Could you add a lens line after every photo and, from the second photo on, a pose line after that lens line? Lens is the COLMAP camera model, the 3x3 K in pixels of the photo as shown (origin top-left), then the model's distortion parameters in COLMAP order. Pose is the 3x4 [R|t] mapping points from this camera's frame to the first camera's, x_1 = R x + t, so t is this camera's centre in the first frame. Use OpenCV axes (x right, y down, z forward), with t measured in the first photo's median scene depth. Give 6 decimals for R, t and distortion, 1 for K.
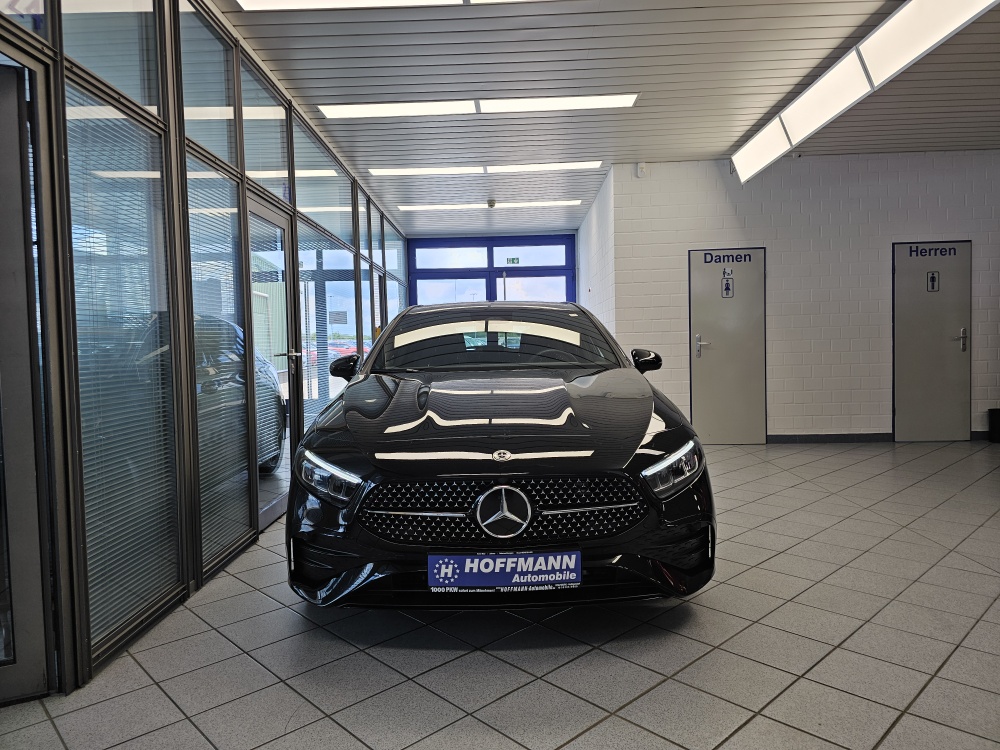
lens RADIAL K [[672.2, 0, 500.6], [0, 672.2, 368.1], [0, 0, 1]] dist [0.055324, -0.053641]
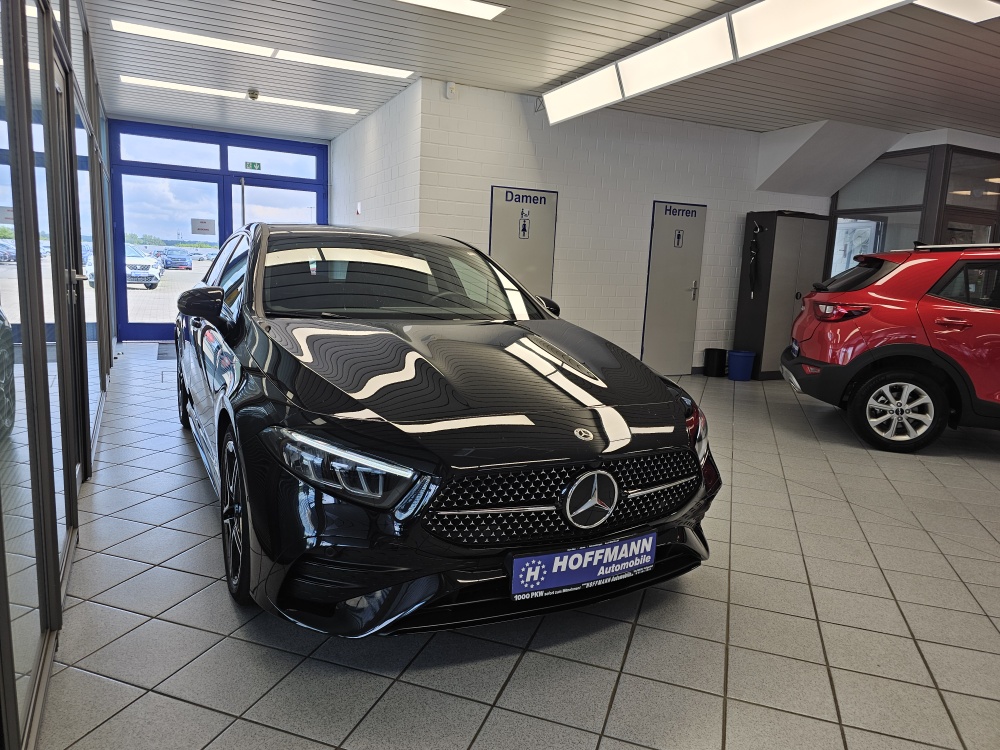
lens RADIAL K [[675.1, 0, 500.1], [0, 675.1, 369.8], [0, 0, 1]] dist [0.069340, -0.062265]
pose [[0.884628, -0.008715, 0.466215, -0.507285], [-0.045955, 0.993329, 0.105766, -0.040972], [-0.464027, -0.114988, 0.878326, 0.300848]]
